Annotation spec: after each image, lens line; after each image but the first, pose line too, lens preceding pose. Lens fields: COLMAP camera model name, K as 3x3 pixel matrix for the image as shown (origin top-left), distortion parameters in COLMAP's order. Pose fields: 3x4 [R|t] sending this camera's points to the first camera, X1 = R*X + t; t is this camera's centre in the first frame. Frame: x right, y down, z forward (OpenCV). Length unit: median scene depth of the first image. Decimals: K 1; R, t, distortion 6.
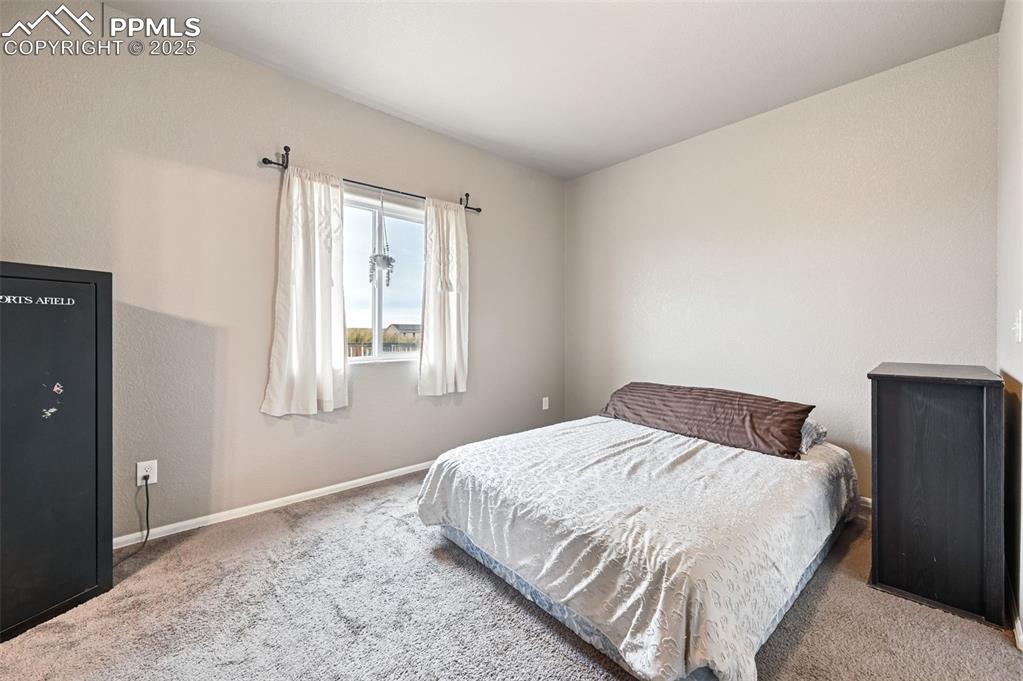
lens RADIAL K [[423.0, 0, 528.0], [0, 423.0, 330.2], [0, 0, 1]] dist [-0.000860, 0.000131]
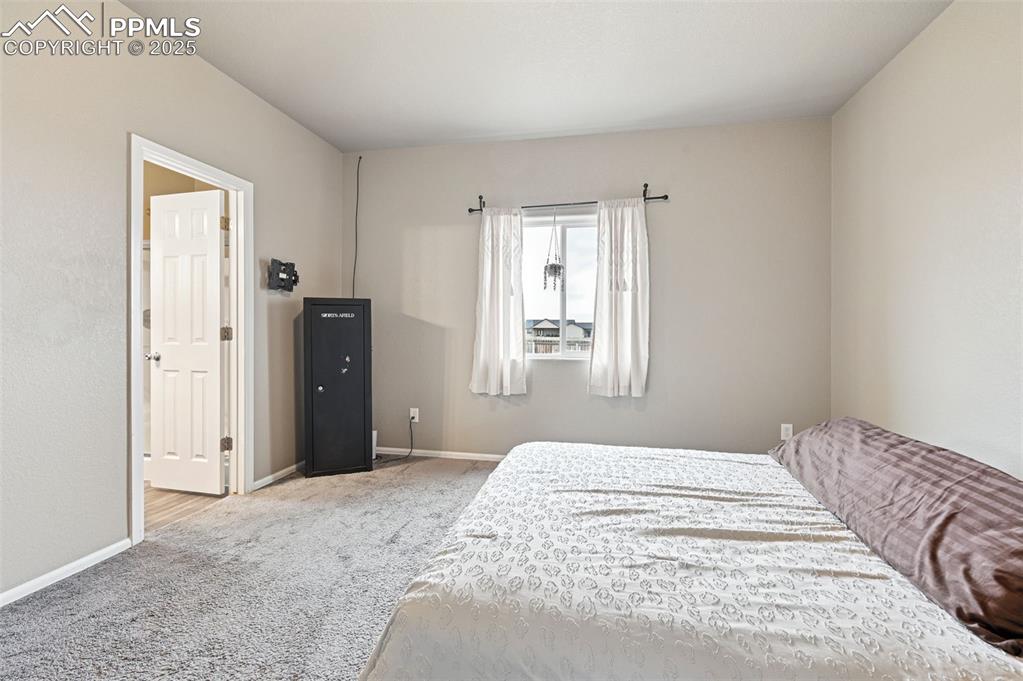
lens RADIAL K [[423.0, 0, 528.0], [0, 423.0, 330.2], [0, 0, 1]] dist [-0.000860, 0.000131]
pose [[0.570307, -0.000187, -0.821432, 0.660871], [-0.004679, 0.999983, -0.003477, 0.002866], [0.821418, 0.005826, 0.570296, 0.368725]]
